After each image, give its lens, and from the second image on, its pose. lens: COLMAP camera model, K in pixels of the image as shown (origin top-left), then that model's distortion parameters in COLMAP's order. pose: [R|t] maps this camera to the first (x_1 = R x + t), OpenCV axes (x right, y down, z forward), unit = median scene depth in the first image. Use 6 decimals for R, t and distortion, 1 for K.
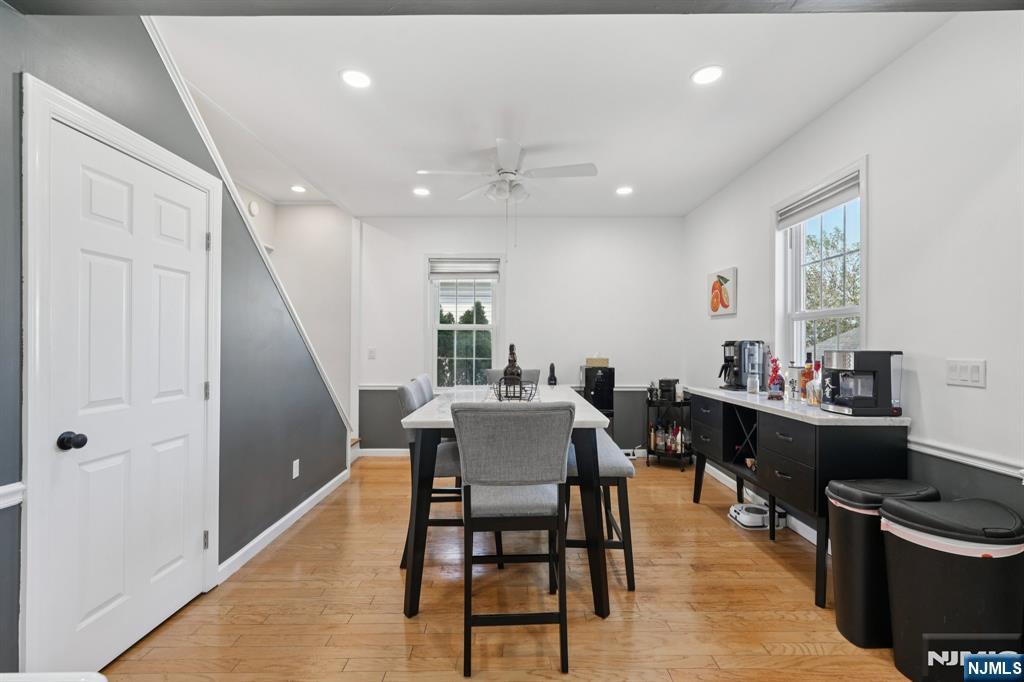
lens RADIAL K [[451.9, 0, 512.0], [0, 451.9, 341.0], [0, 0, 1]] dist [-0.004050, 0.000547]
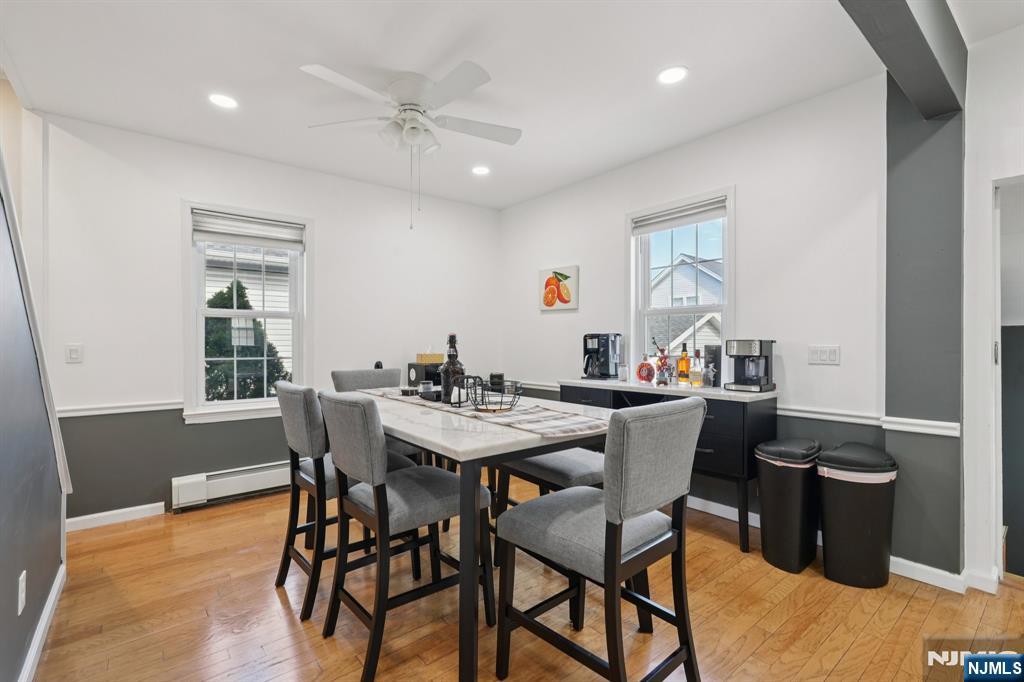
lens RADIAL K [[463.7, 0, 510.4], [0, 463.7, 343.8], [0, 0, 1]] dist [-0.002776, 0.000457]
pose [[0.780742, -0.006397, 0.624821, -0.380734], [-0.000370, 0.999943, 0.010701, 0.012753], [-0.624854, -0.008586, 0.780695, 0.284880]]
